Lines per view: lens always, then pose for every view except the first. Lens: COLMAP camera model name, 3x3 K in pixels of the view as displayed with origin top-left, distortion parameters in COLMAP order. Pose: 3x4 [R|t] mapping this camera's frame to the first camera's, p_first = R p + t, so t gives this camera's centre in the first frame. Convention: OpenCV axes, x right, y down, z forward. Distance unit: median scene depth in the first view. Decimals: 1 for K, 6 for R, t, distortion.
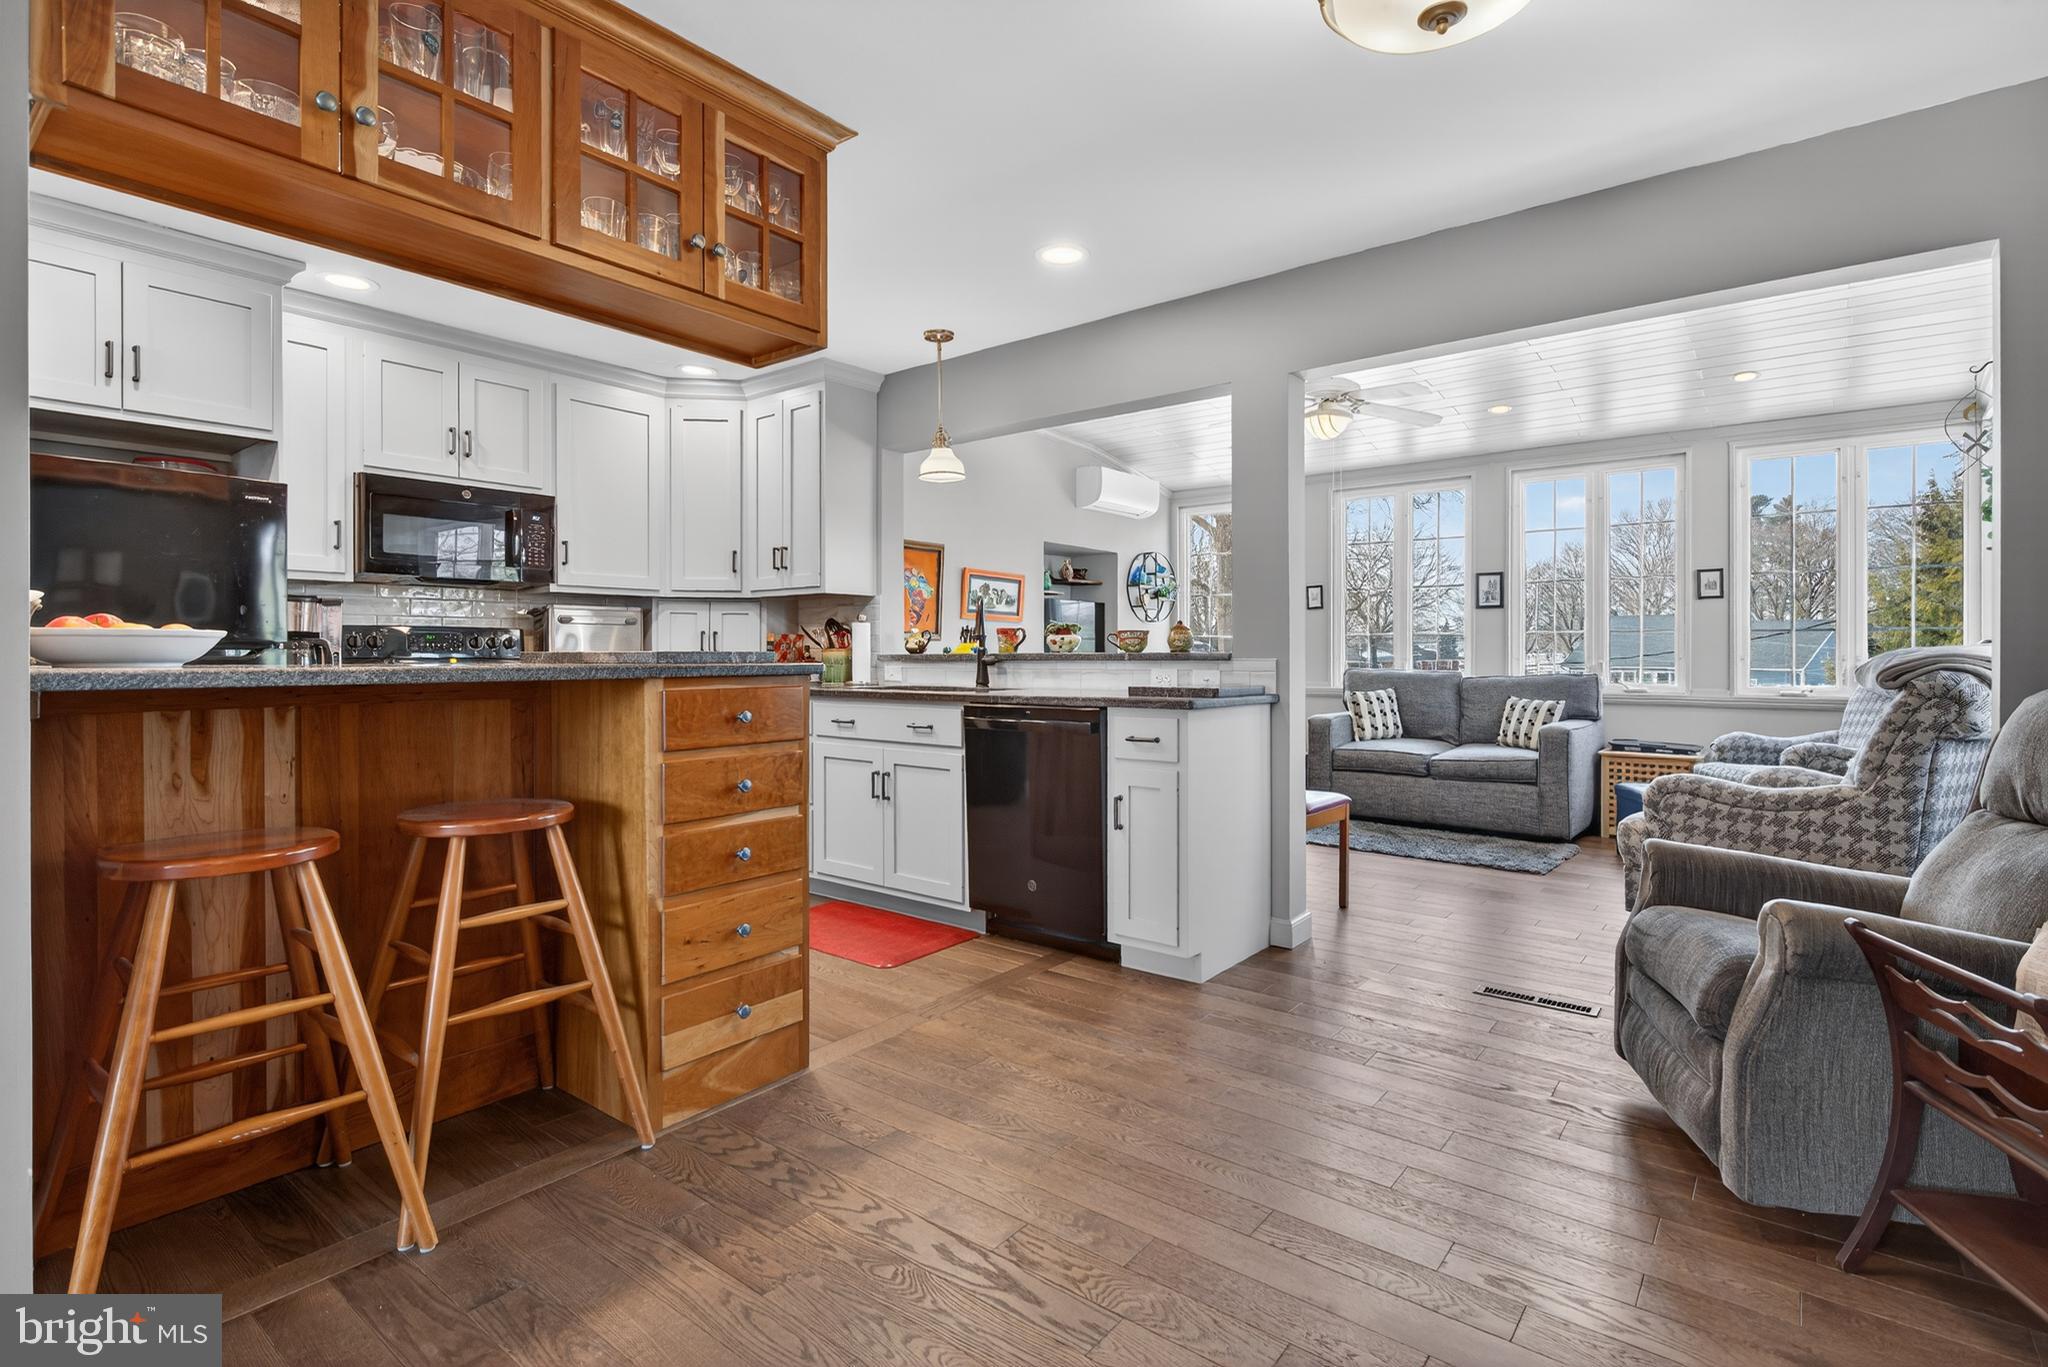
lens RADIAL K [[977.5, 0, 1026.7], [0, 977.5, 649.3], [0, 0, 1]] dist [0.015199, 0.002352]
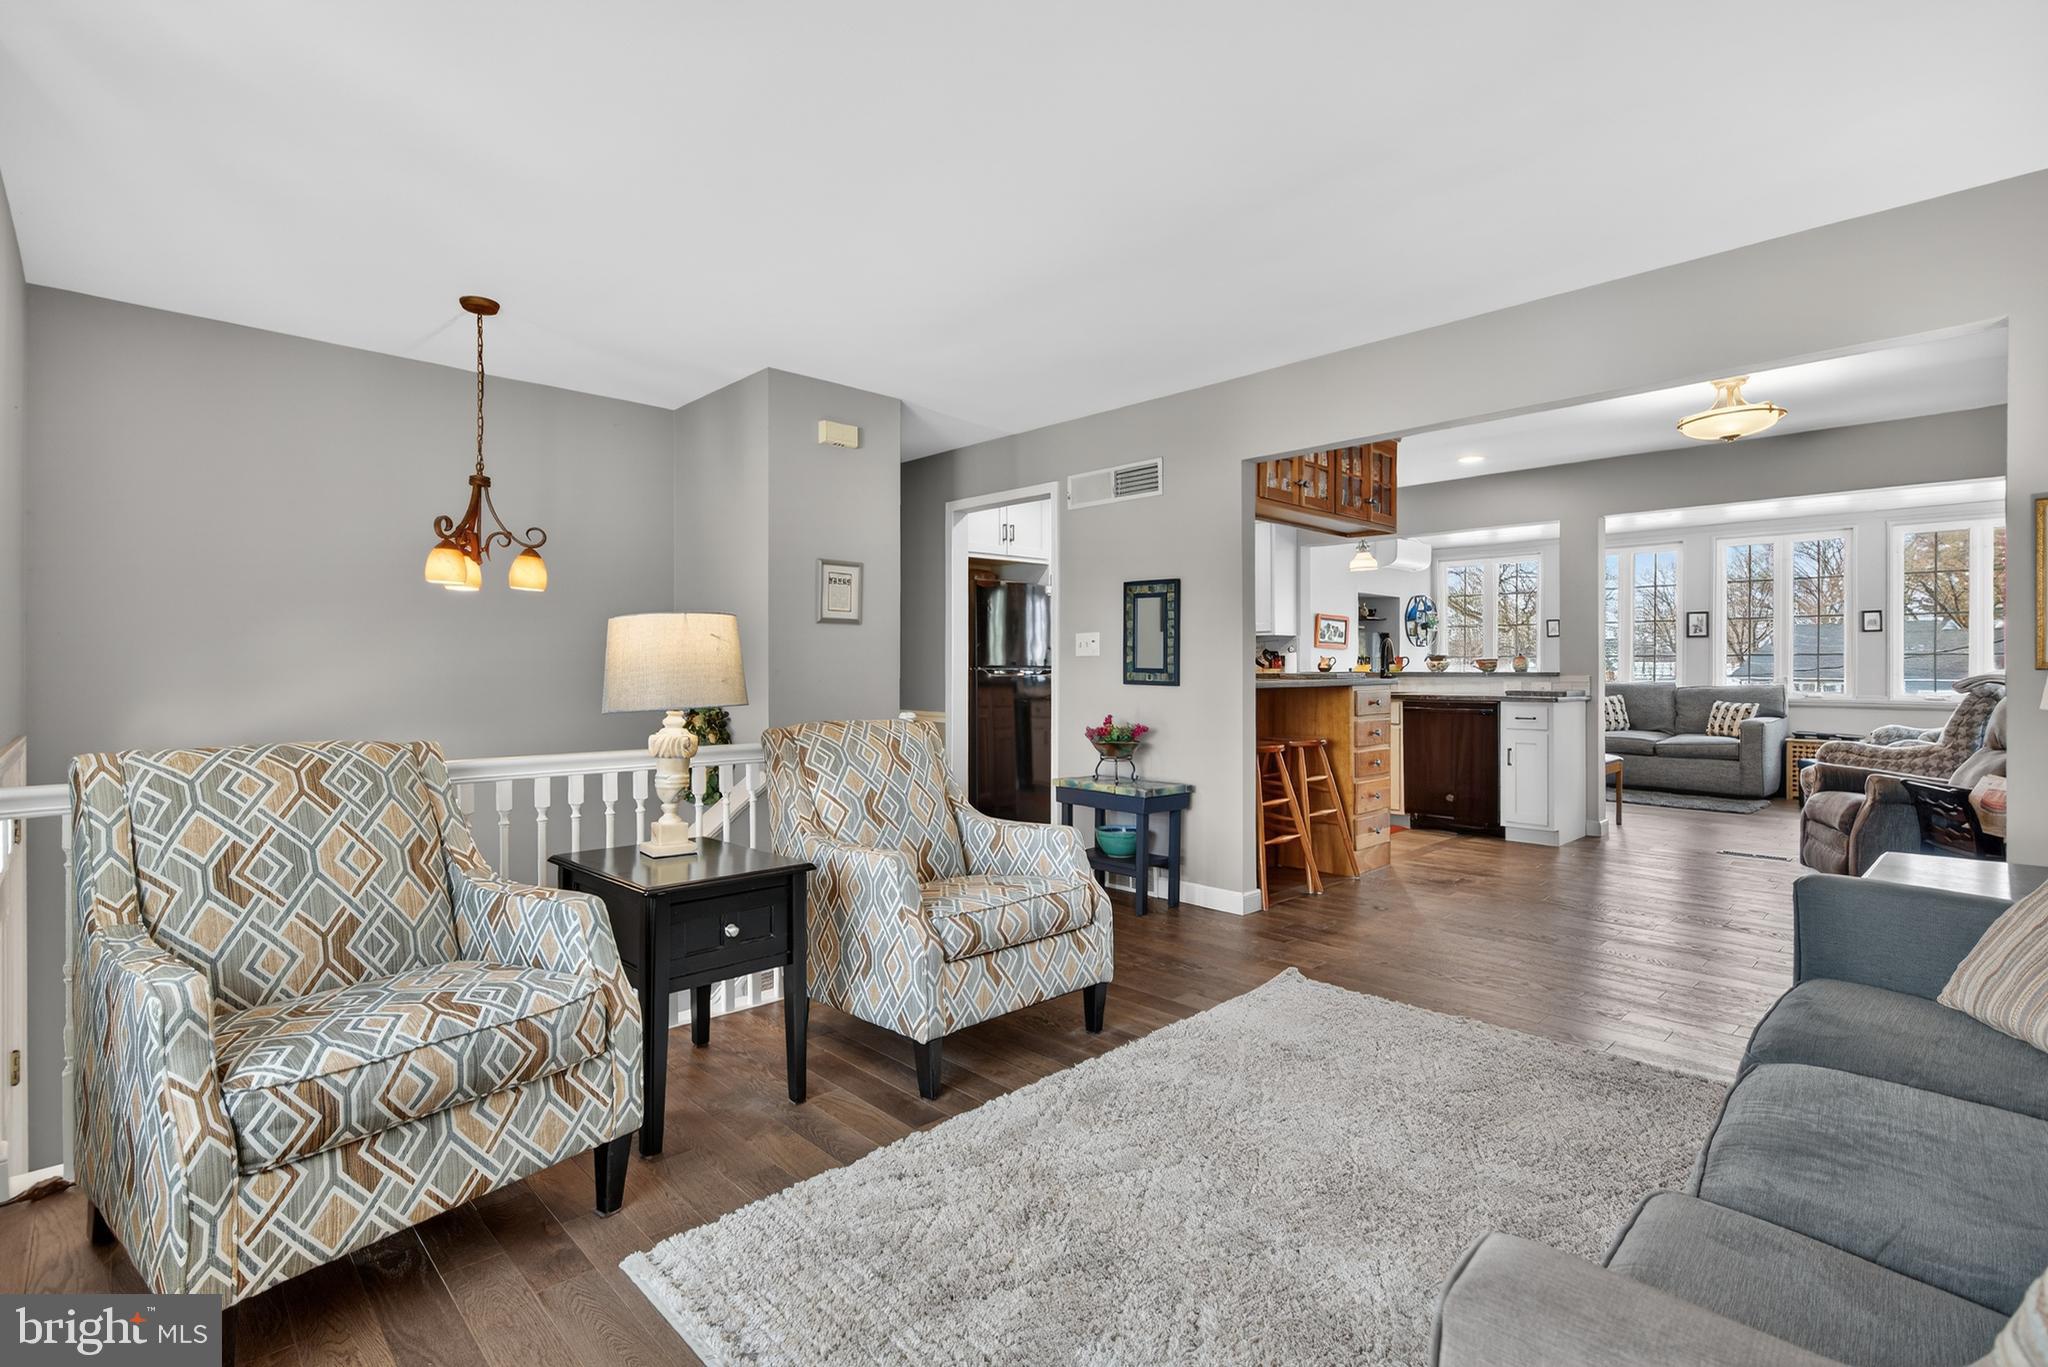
lens RADIAL K [[977.5, 0, 1014.2], [0, 977.5, 665.2], [0, 0, 1]] dist [0.015199, 0.002352]
pose [[0.991835, -0.000606, -0.127529, -0.407917], [0.001231, 0.999988, 0.004826, -0.014091], [0.127525, -0.004944, 0.991823, -0.667405]]
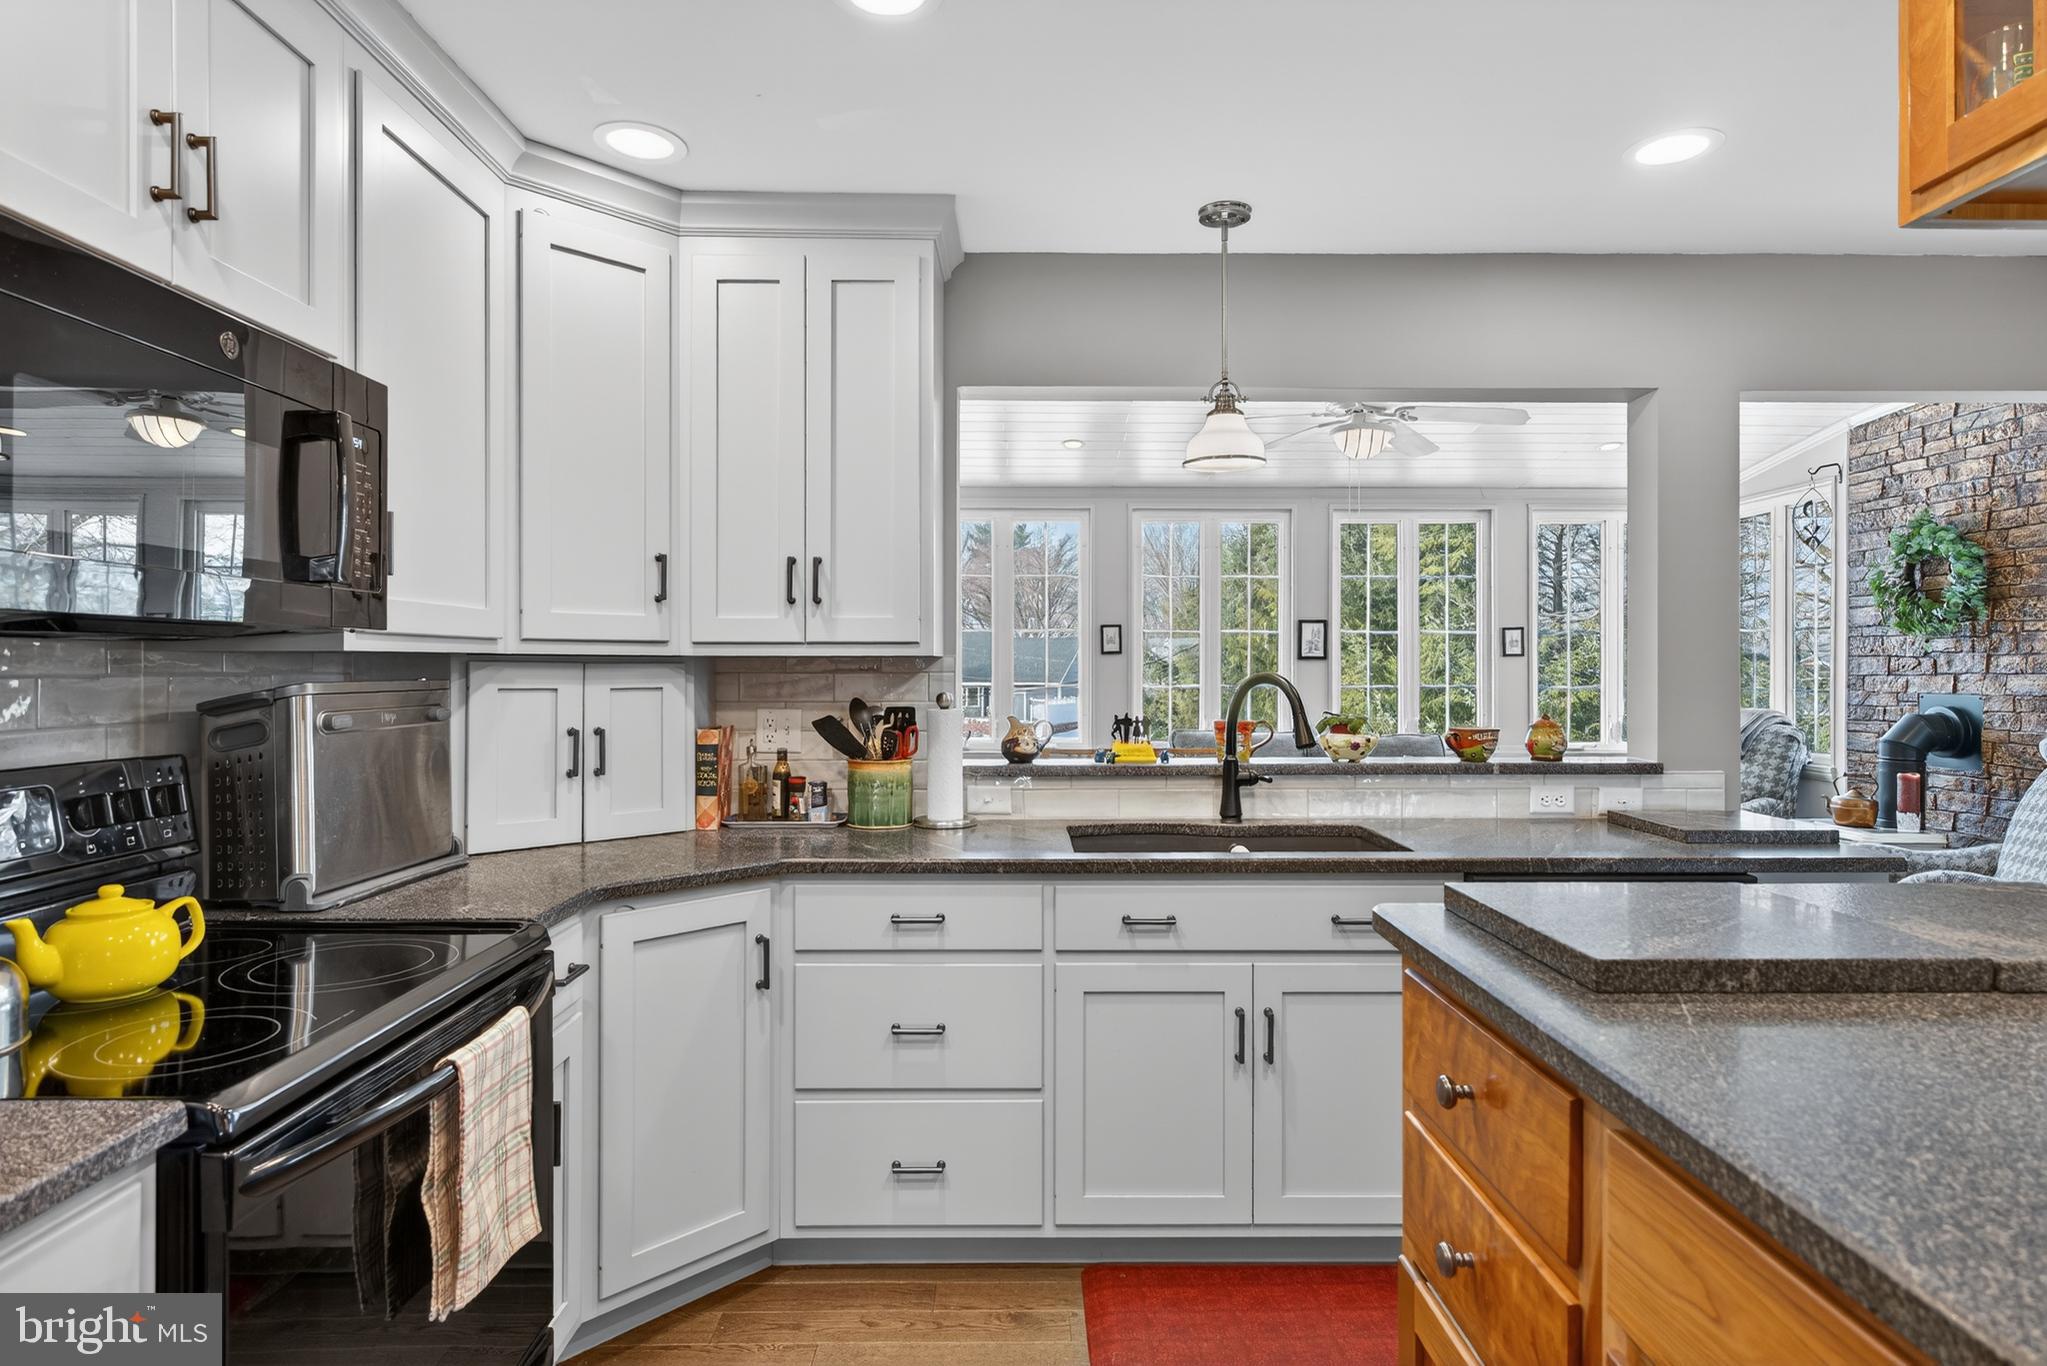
lens RADIAL K [[1128.0, 0, 1034.9], [0, 1128.0, 669.4], [0, 0, 1]] dist [0.013322, 0.000502]
pose [[0.774620, -0.000999, 0.632426, -0.503430], [-0.004298, 0.999967, 0.006844, -0.051440], [-0.632413, -0.008020, 0.774590, 0.477756]]
